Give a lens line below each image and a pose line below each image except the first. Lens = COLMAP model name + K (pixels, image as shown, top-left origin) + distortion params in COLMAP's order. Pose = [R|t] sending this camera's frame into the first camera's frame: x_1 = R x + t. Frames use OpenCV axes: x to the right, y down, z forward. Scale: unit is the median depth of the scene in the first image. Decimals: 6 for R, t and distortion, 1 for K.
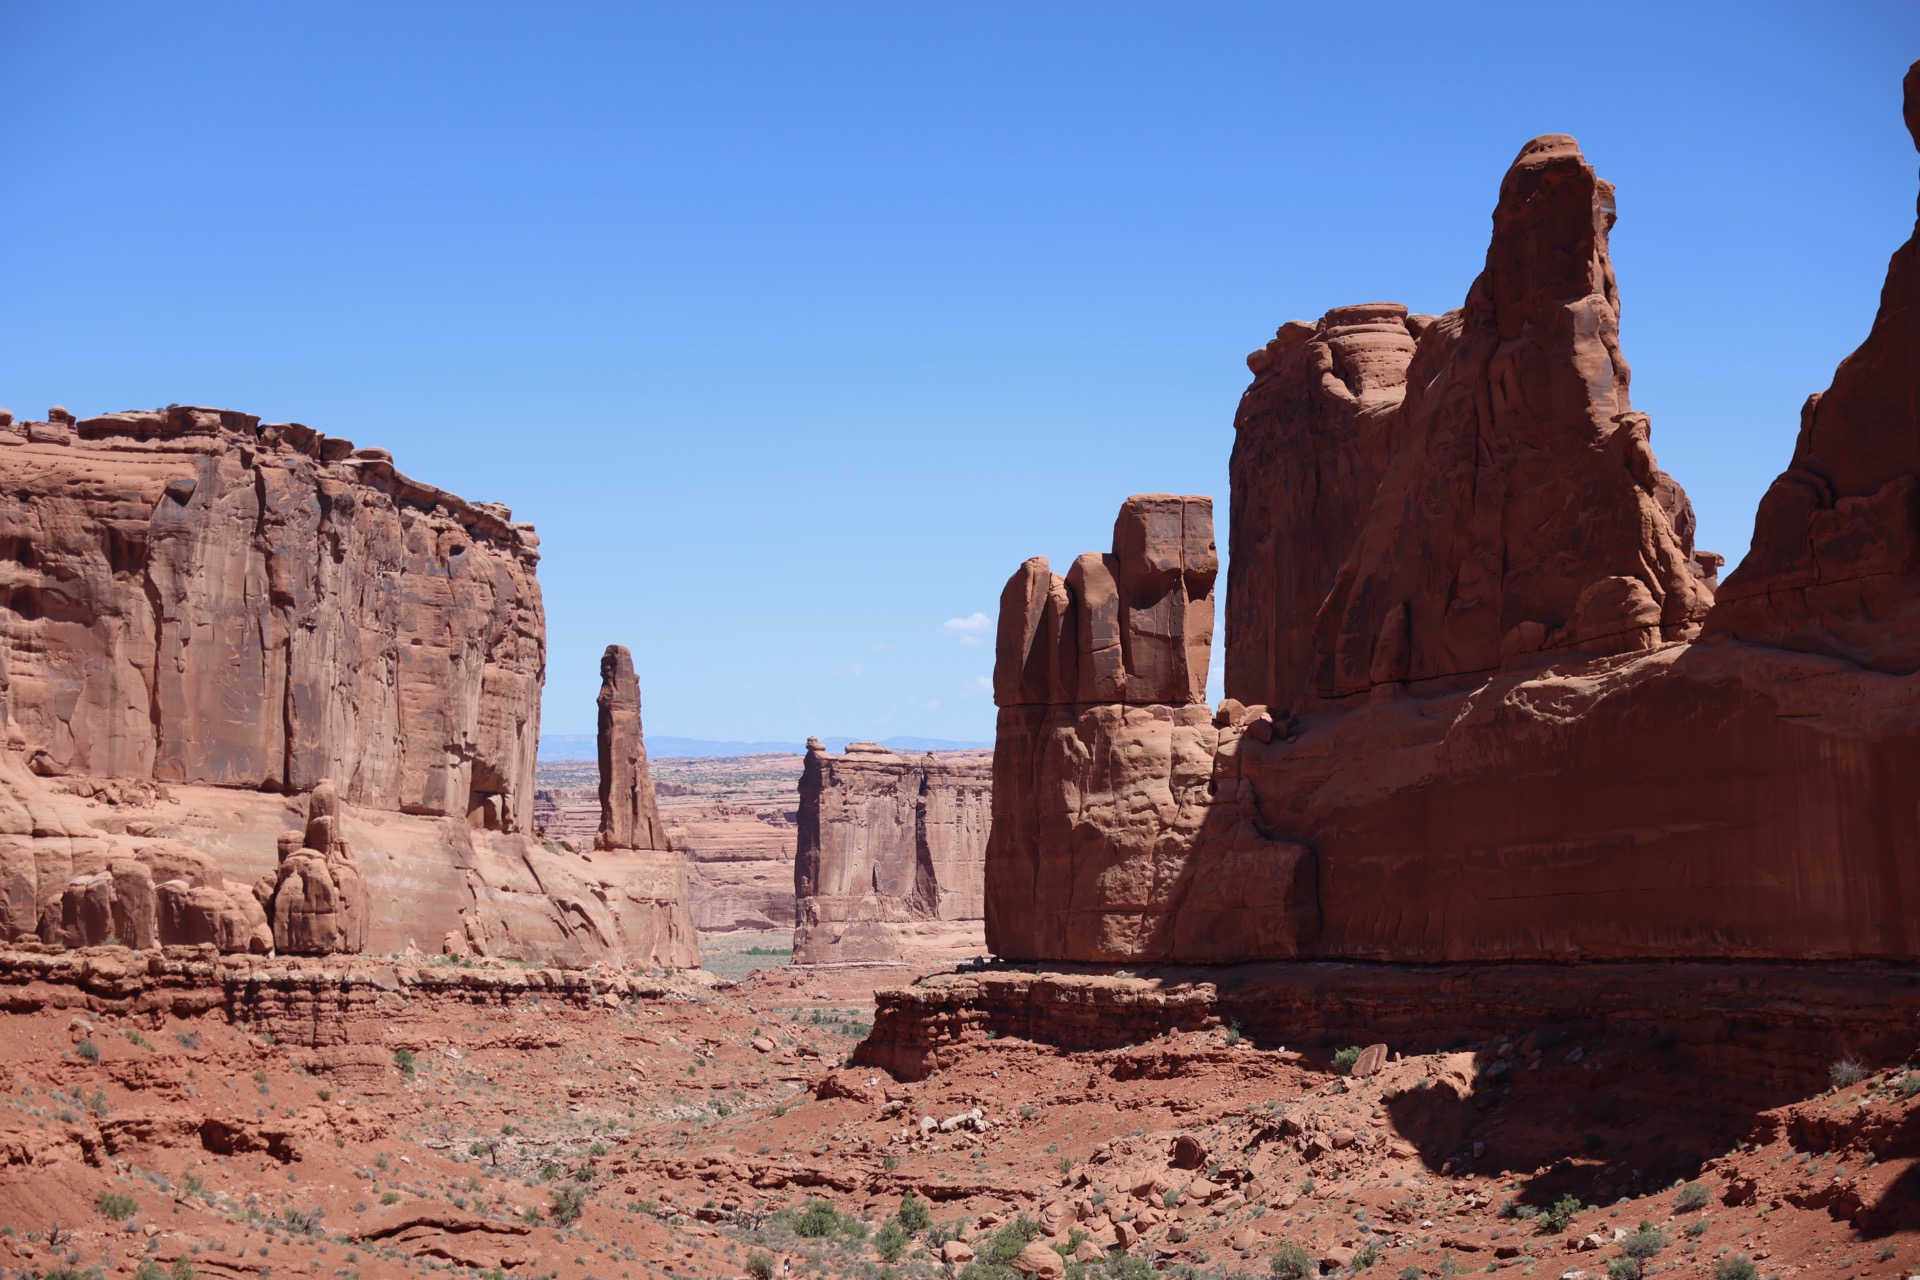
lens RADIAL K [[3133.9, 0, 967.6], [0, 3133.9, 644.6], [0, 0, 1]] dist [0.344156, 0.000000]
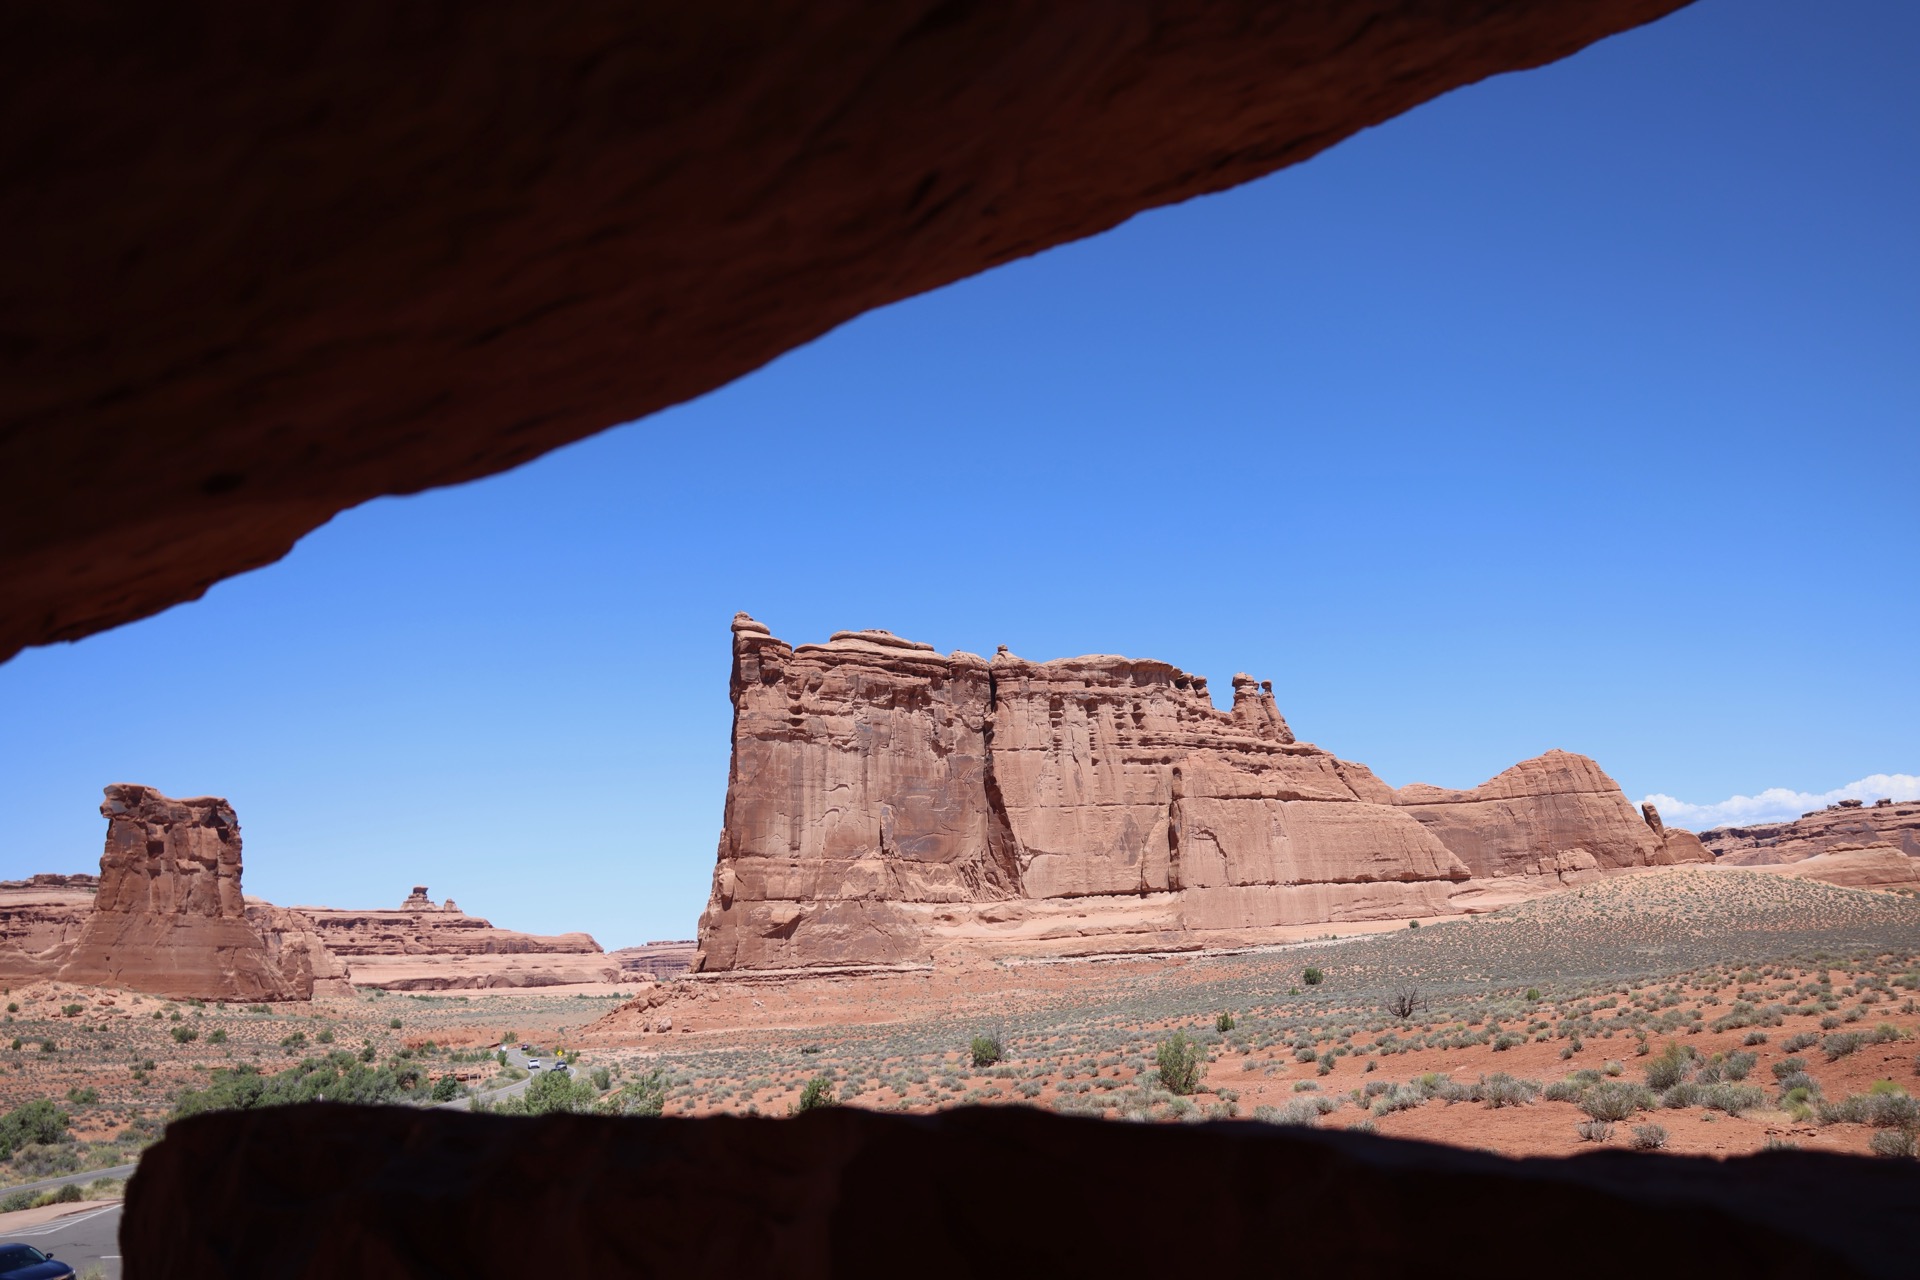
lens RADIAL K [[1317.3, 0, 954.8], [0, 1317.3, 620.5], [0, 0, 1]] dist [-0.104694, 0.075985]
pose [[0.893942, -0.148071, -0.423016, 0.100733], [0.073954, 0.979643, -0.186627, 0.081498], [0.442039, 0.135550, 0.886695, 0.750667]]
